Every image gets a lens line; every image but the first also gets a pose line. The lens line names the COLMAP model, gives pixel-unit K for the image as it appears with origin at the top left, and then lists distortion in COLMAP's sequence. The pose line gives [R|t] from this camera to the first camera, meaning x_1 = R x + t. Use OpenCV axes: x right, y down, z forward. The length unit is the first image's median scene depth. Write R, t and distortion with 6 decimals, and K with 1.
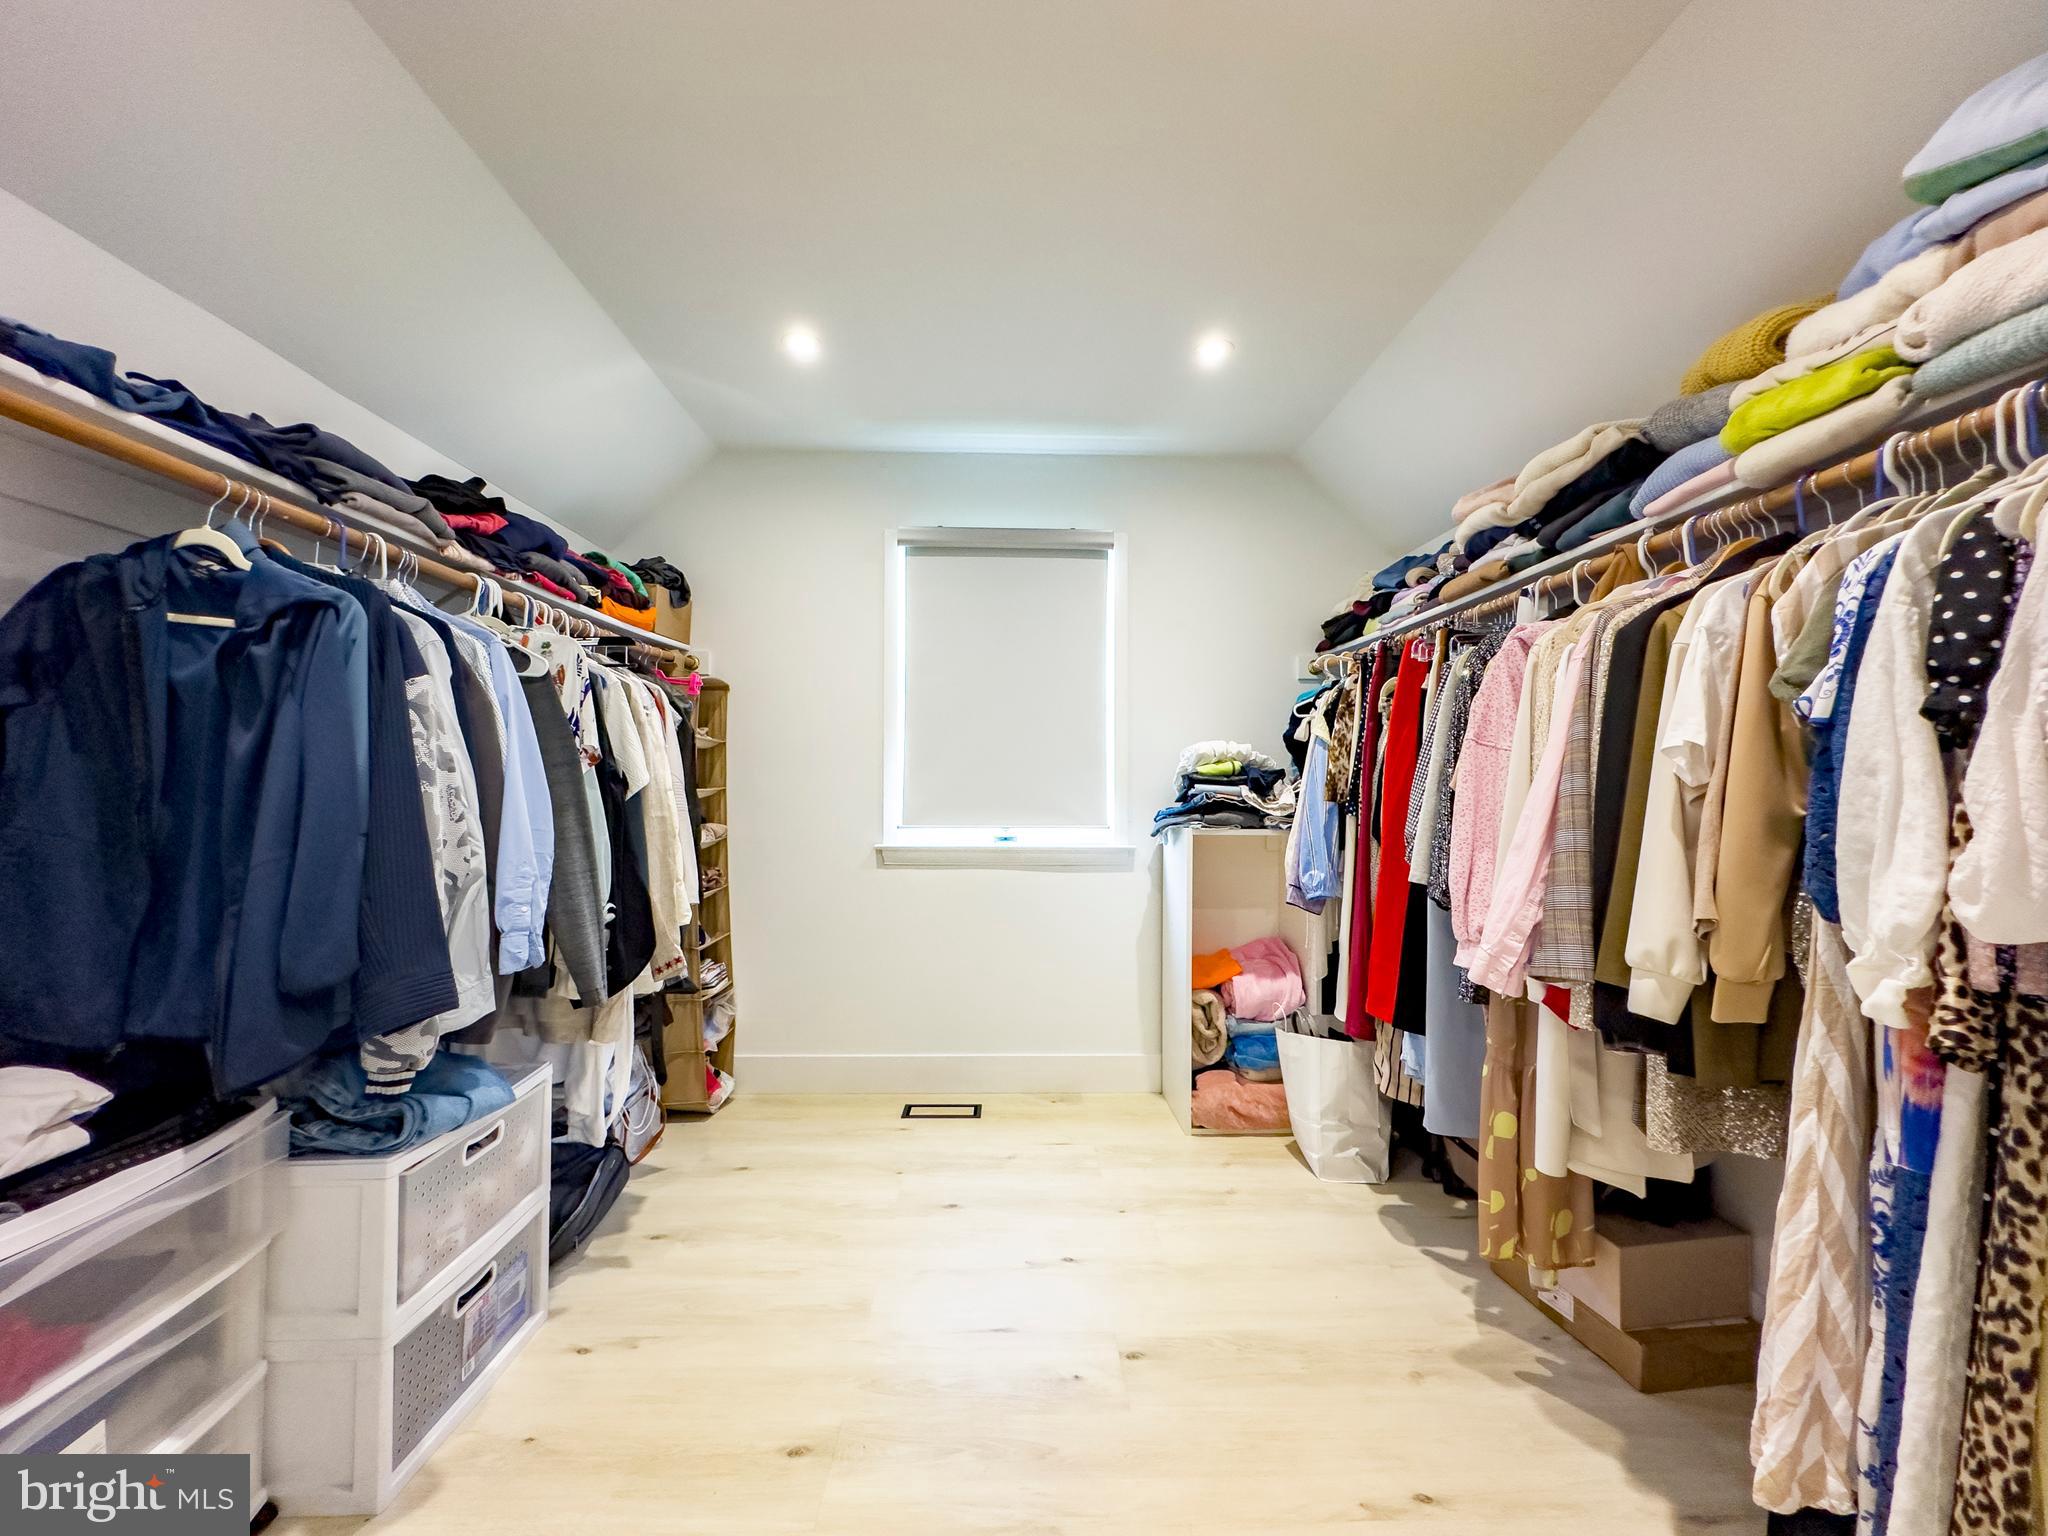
lens RADIAL K [[819.6, 0, 1026.1], [0, 819.6, 767.8], [0, 0, 1]] dist [-0.001372, 0.000167]
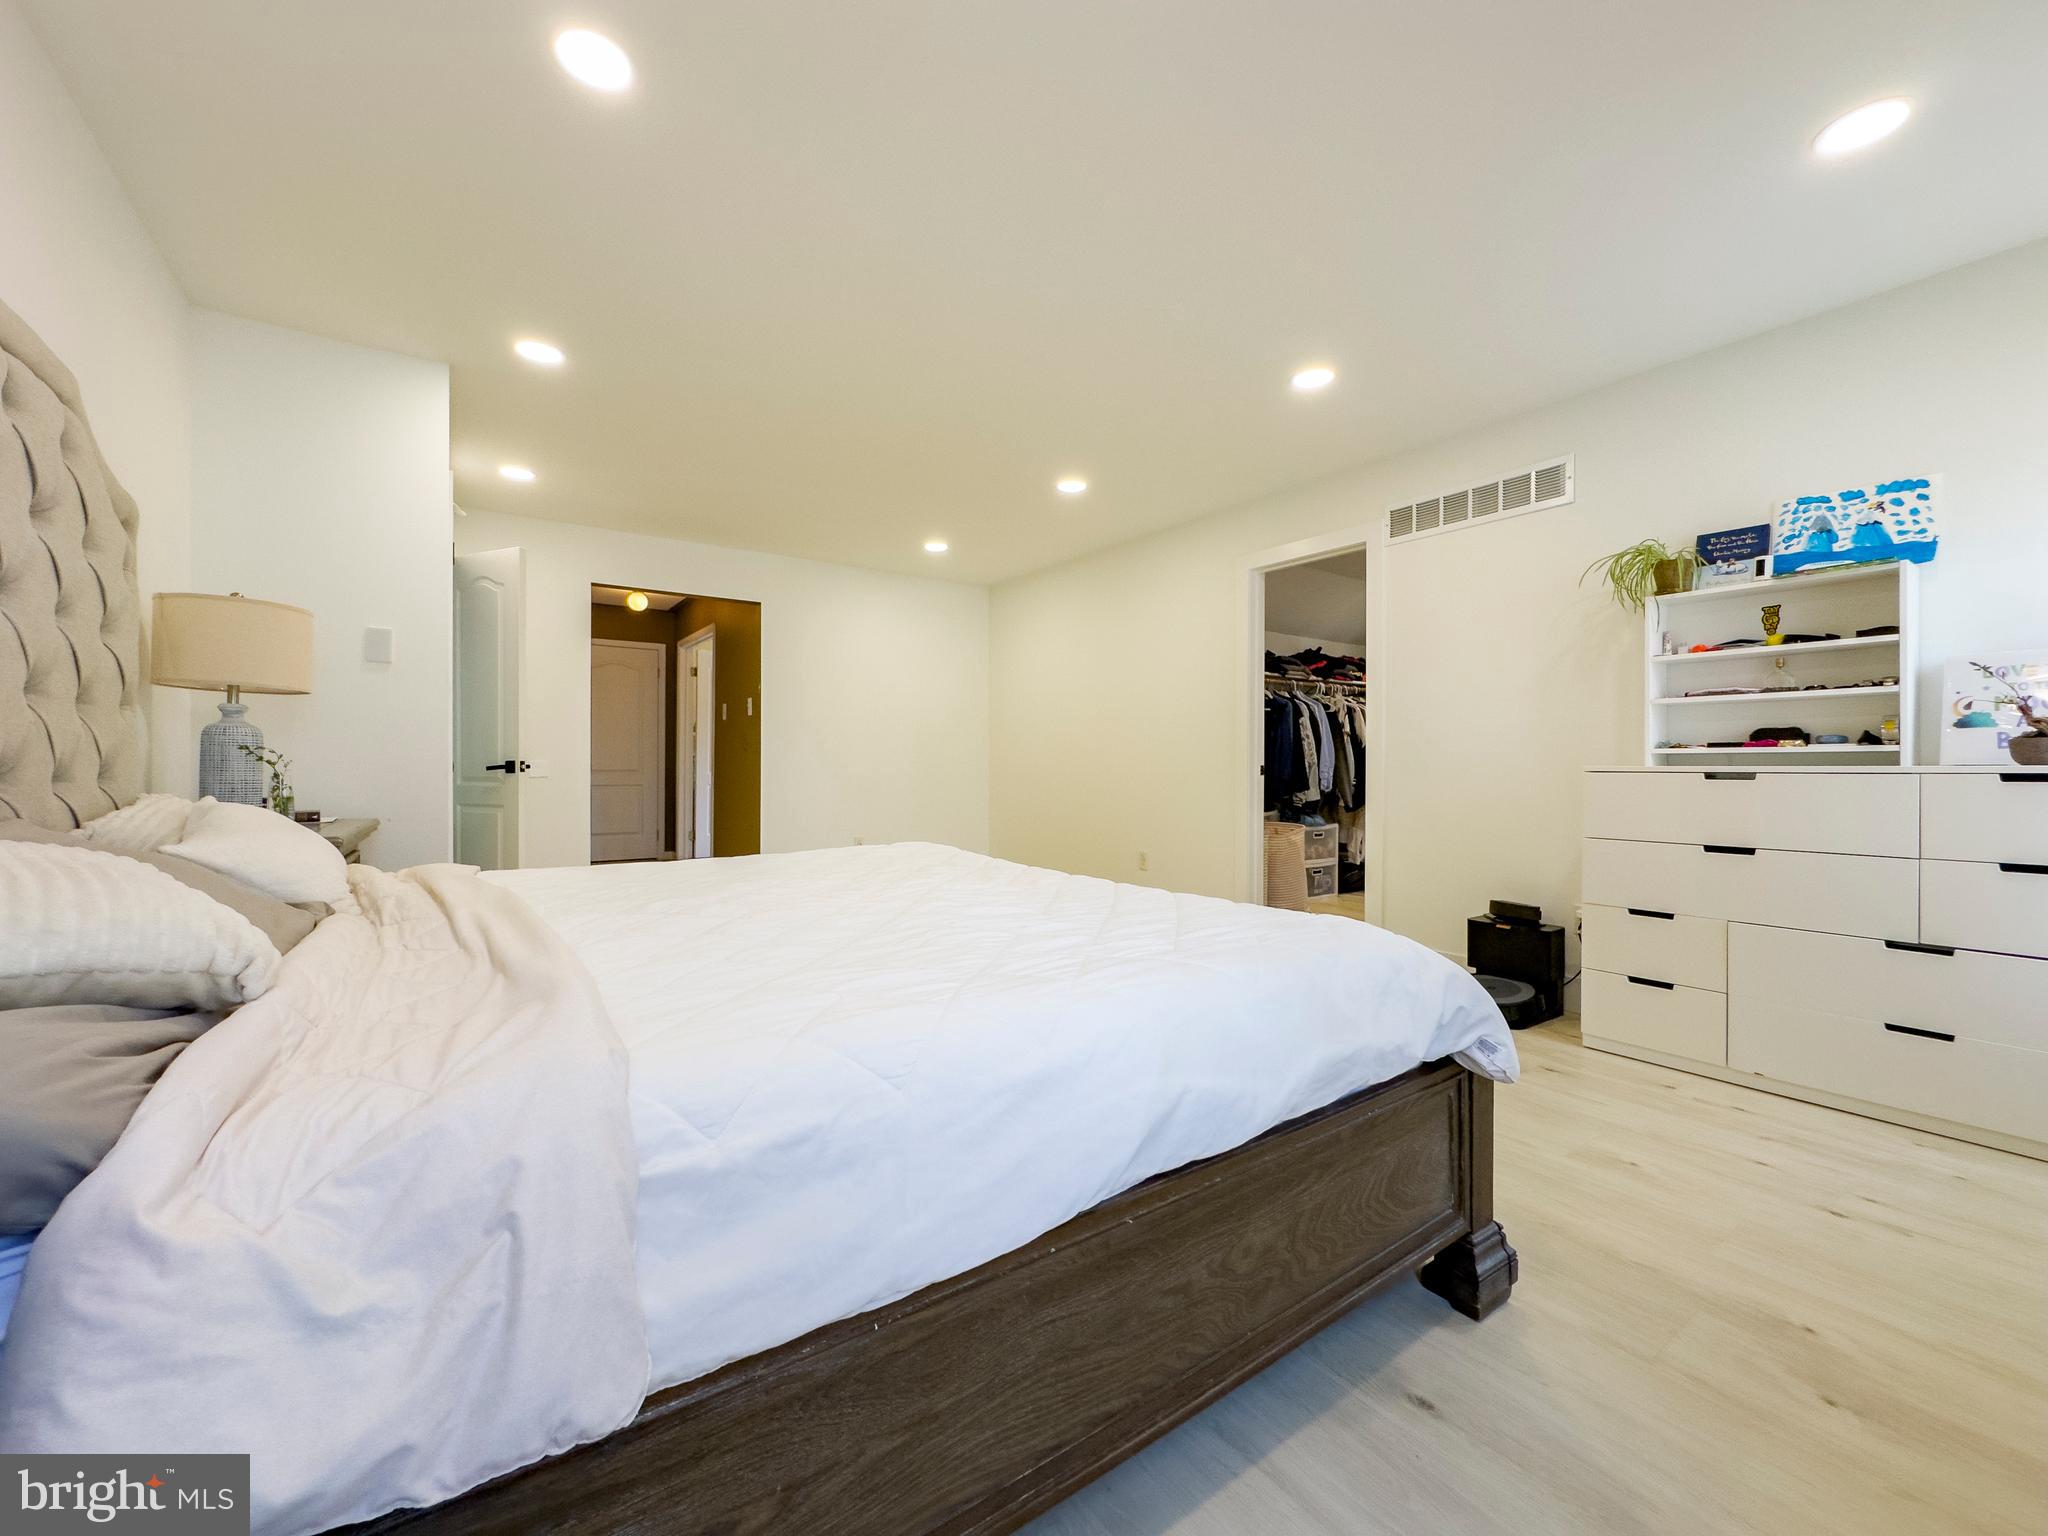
lens RADIAL K [[819.6, 0, 1026.1], [0, 819.6, 767.8], [0, 0, 1]] dist [-0.001372, 0.000167]
pose [[0.547425, 0.004804, -0.836841, 1.857185], [0.020509, 0.999606, 0.019154, 0.038903], [0.836603, -0.027648, 0.547111, -2.313522]]
